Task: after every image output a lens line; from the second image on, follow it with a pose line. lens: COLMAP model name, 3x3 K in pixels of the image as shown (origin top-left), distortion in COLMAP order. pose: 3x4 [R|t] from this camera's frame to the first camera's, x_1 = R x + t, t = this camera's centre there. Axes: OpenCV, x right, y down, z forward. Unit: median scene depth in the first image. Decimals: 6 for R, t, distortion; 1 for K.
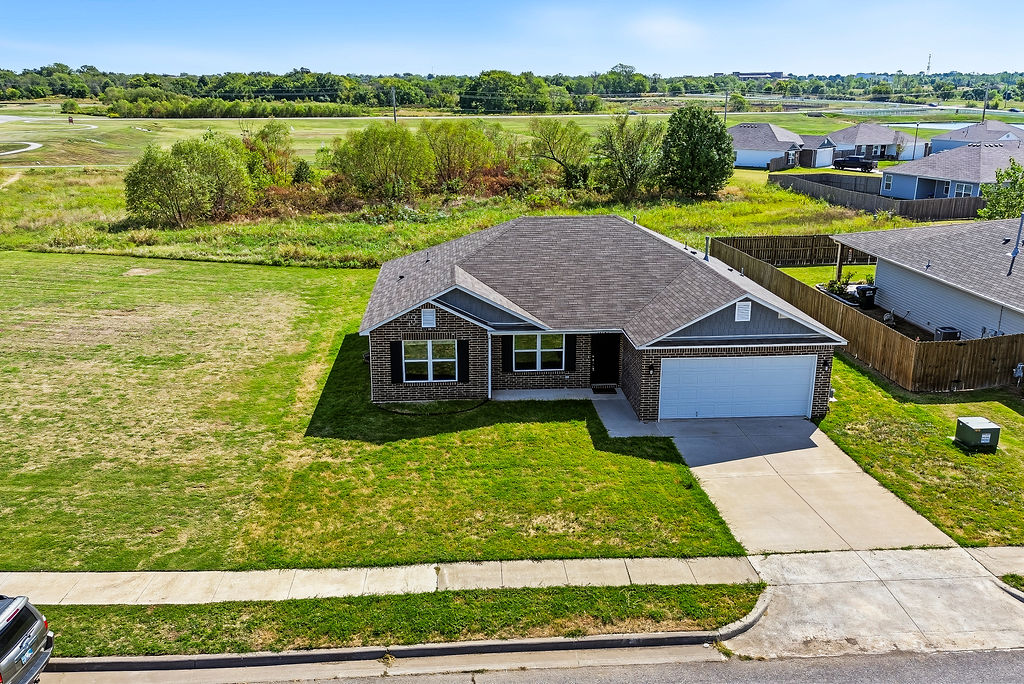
lens RADIAL K [[855.6, 0, 513.5], [0, 855.6, 342.8], [0, 0, 1]] dist [0.066768, -0.065783]
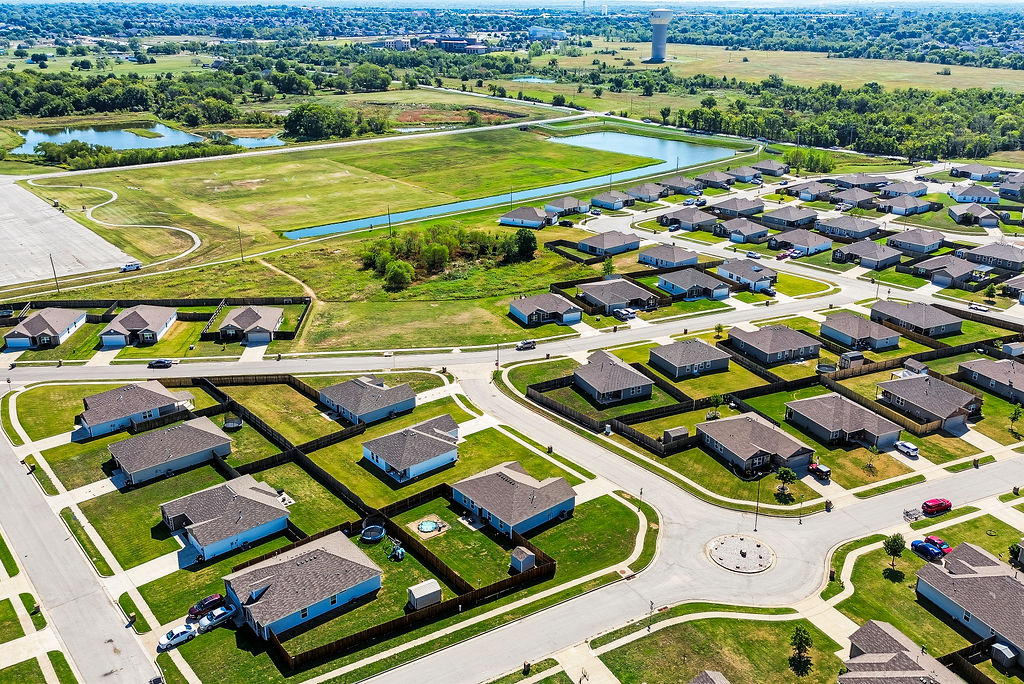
lens RADIAL K [[855.6, 0, 510.1], [0, 855.6, 344.1], [0, 0, 1]] dist [0.066768, -0.065783]
pose [[0.939745, -0.127615, 0.317166, -2.812701], [0.098194, 0.989383, 0.107145, -0.601258], [-0.327472, -0.069545, 0.942298, -6.294321]]
